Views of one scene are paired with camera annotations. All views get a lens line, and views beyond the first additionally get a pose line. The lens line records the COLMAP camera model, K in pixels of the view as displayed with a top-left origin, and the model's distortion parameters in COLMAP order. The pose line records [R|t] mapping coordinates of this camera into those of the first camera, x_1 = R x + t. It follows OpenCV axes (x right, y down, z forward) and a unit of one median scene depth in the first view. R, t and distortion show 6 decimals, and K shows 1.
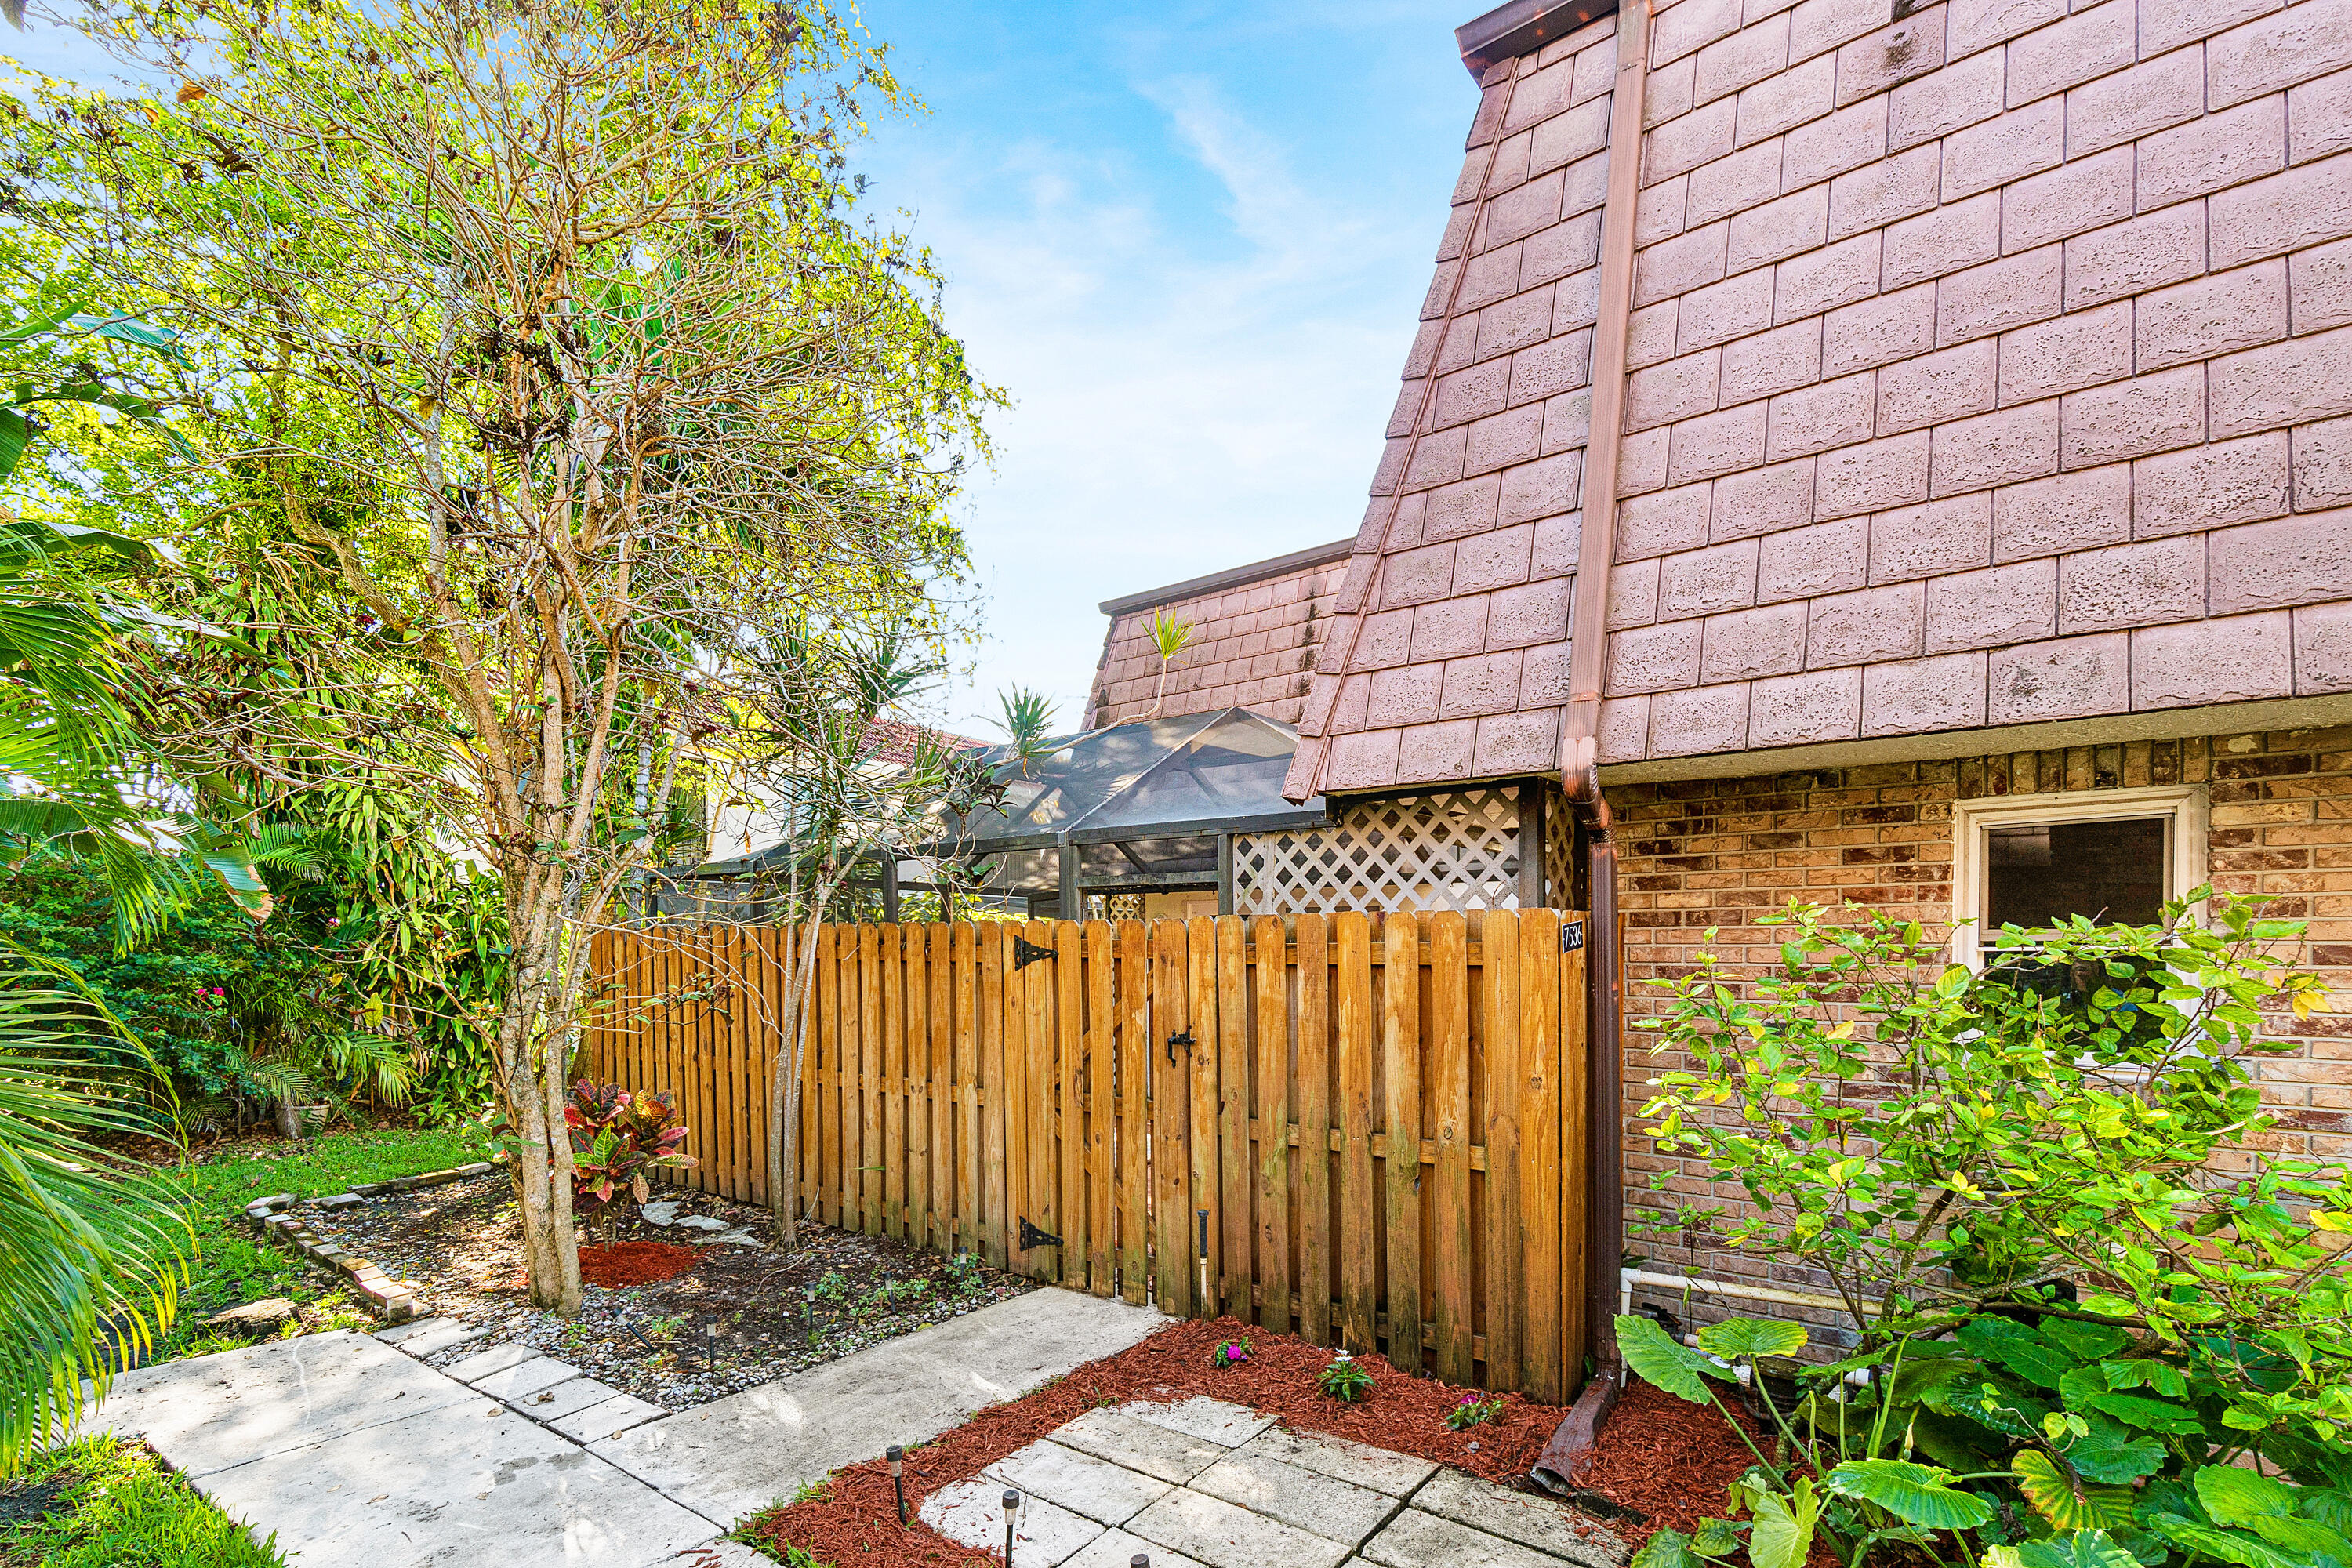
lens RADIAL K [[1023.7, 0, 1177.2], [0, 1023.7, 761.1], [0, 0, 1]] dist [-0.005093, -0.000077]
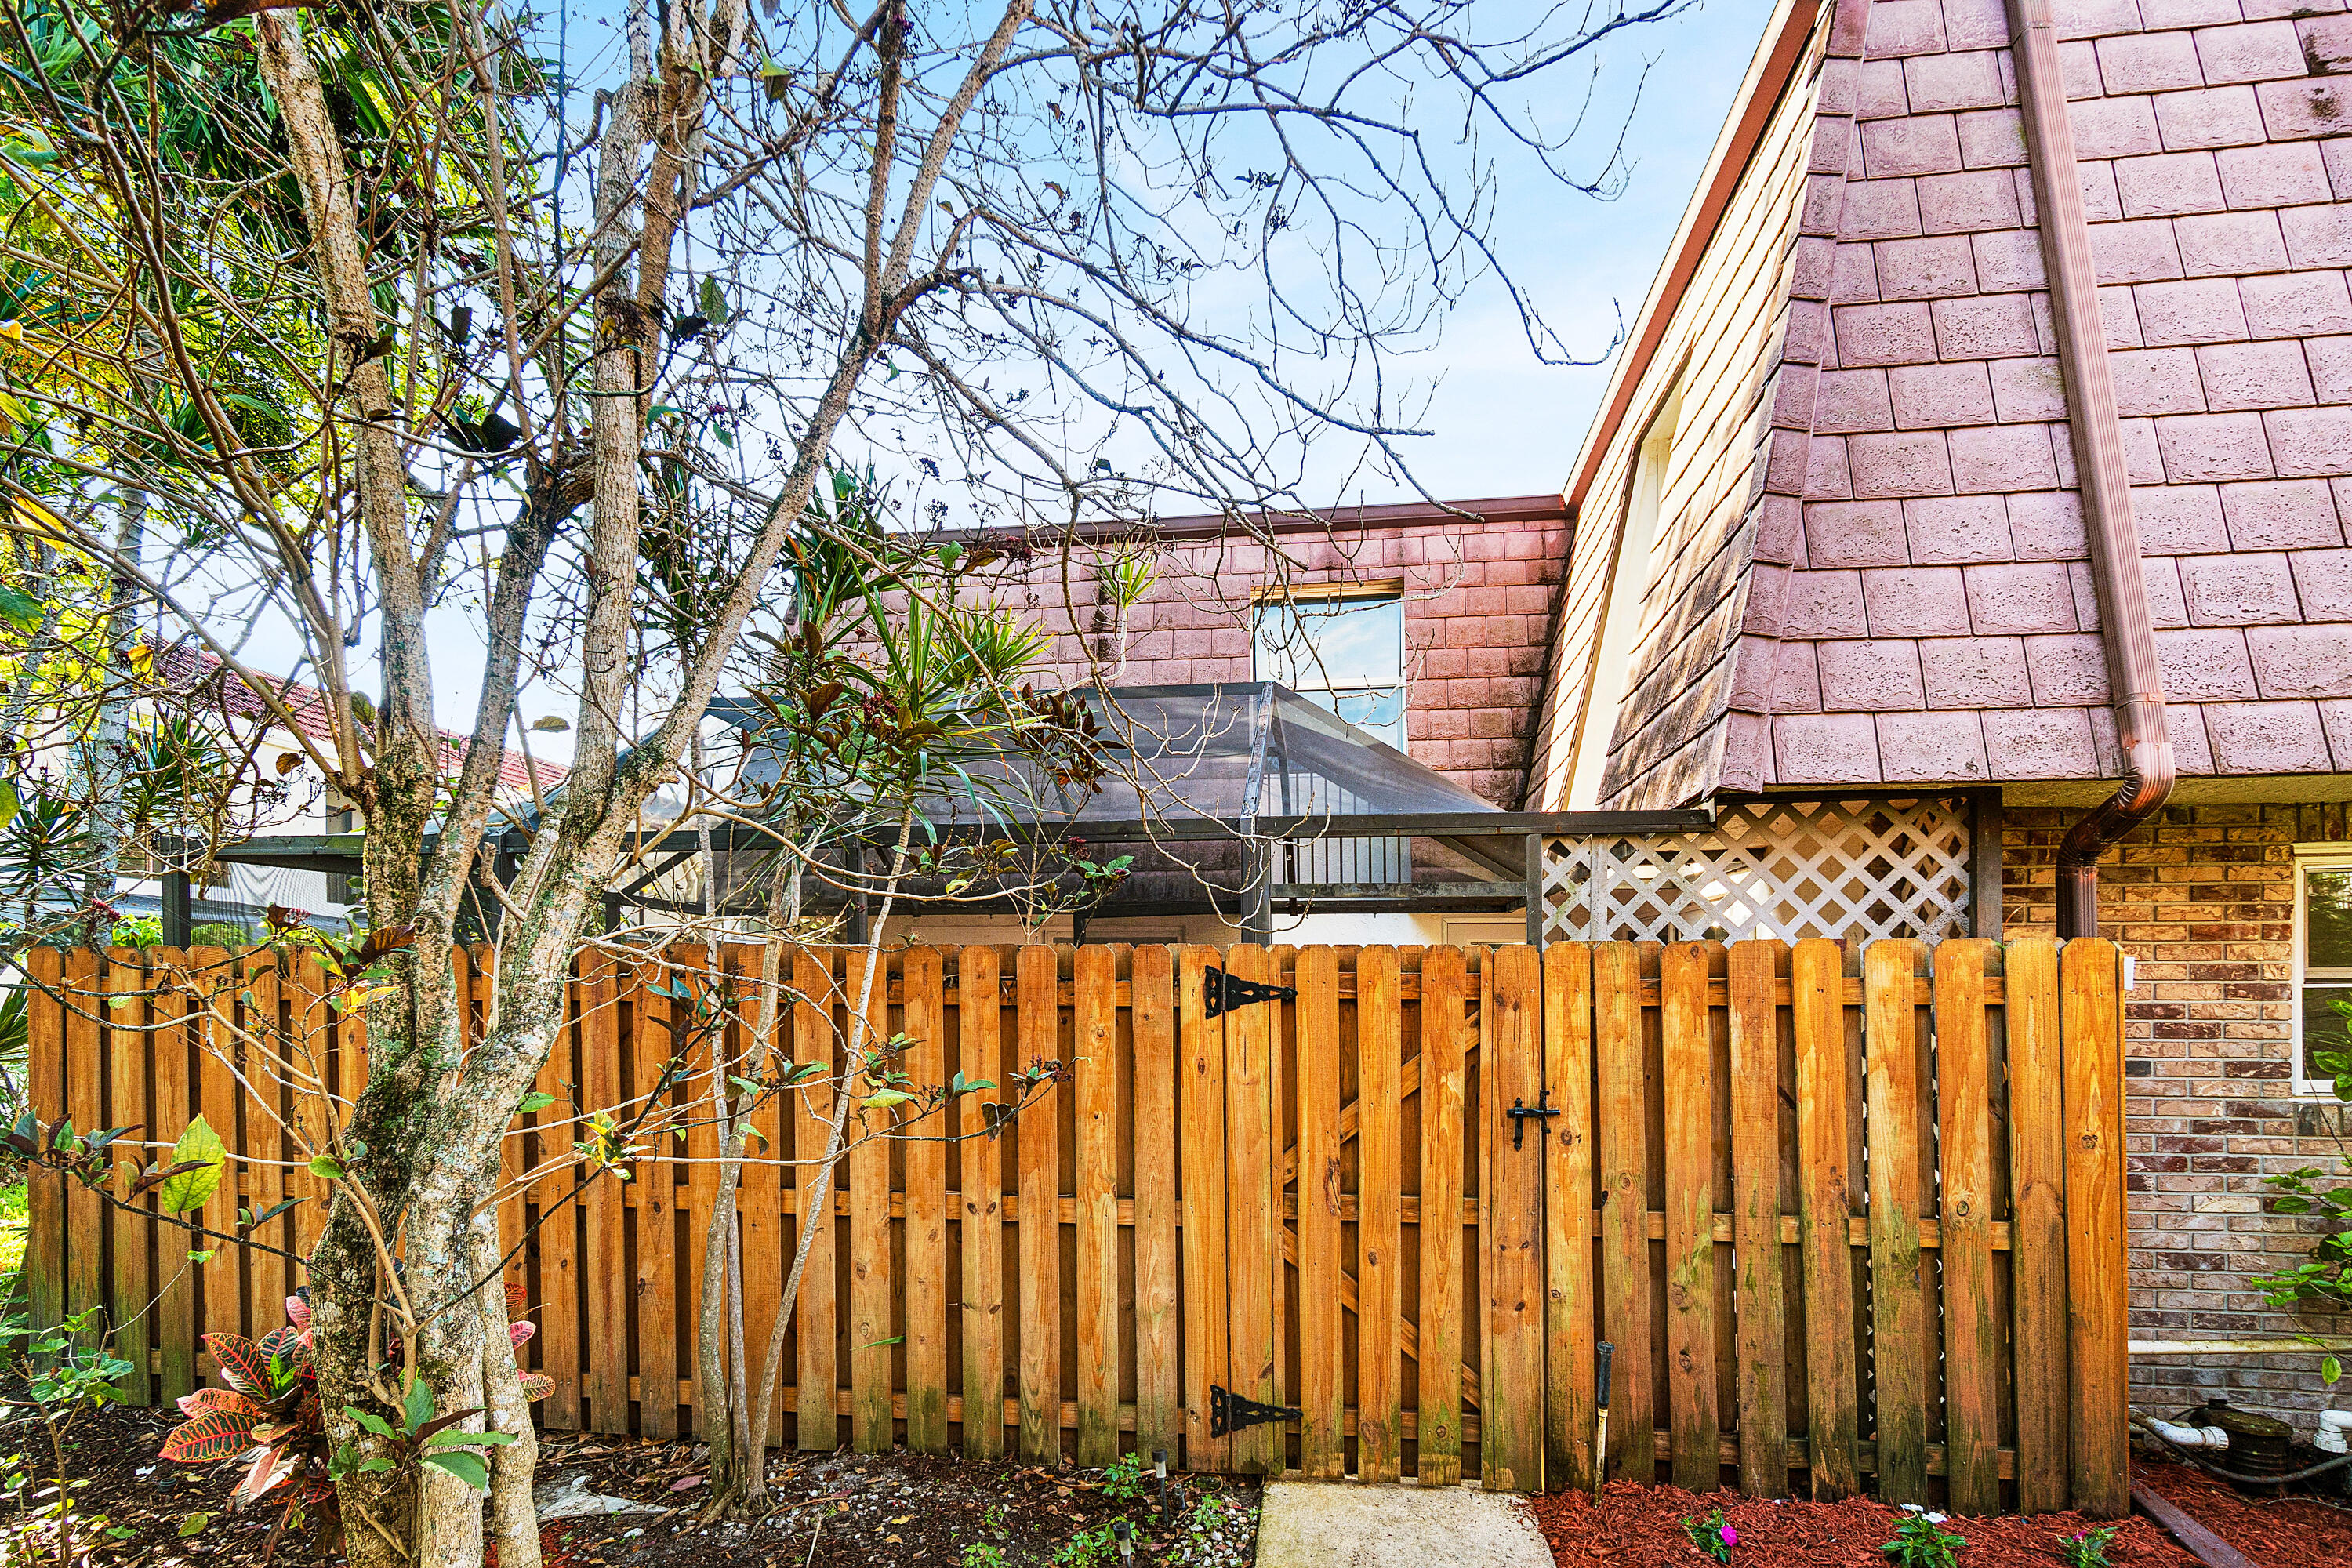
lens RADIAL K [[1061.2, 0, 1175.5], [0, 1061.2, 825.6], [0, 0, 1]] dist [-0.003561, 0.000269]
pose [[0.874728, 0.071470, 0.479316, -0.609805], [-0.087136, 0.996141, 0.010487, 0.087957], [-0.476716, -0.050939, 0.877580, 0.486296]]
